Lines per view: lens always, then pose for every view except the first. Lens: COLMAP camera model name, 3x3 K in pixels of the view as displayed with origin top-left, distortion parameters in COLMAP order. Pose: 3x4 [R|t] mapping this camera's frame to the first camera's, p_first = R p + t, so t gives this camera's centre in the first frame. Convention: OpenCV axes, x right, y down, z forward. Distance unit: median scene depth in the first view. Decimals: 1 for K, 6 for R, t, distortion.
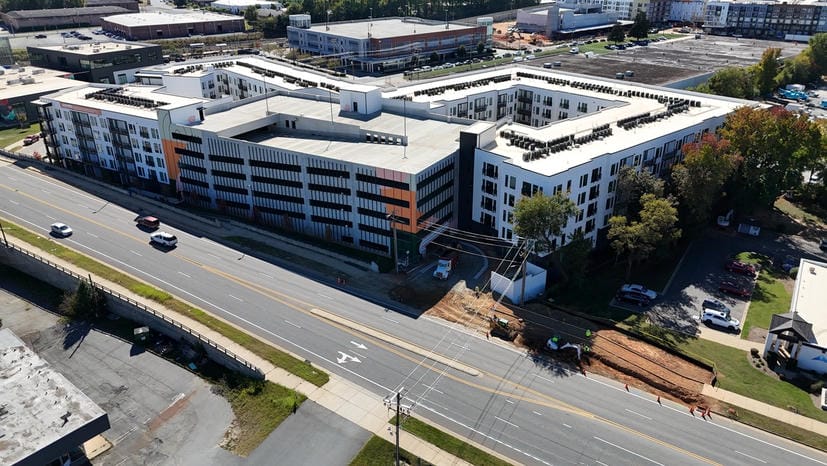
lens RADIAL K [[612.0, 0, 413.5], [0, 612.0, 233.0], [0, 0, 1]] dist [0.074630, -0.076992]
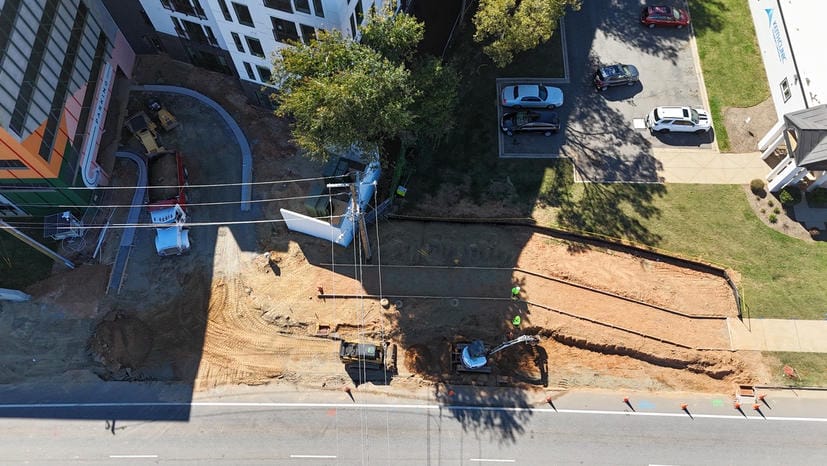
lens RADIAL K [[608.2, 0, 413.5], [0, 608.2, 233.0], [0, 0, 1]] dist [0.084647, -0.085752]
pose [[0.855091, -0.474261, 0.209513, 0.094797], [0.218750, 0.696369, 0.683534, -0.188077], [-0.470072, -0.538653, 0.699203, 0.541602]]
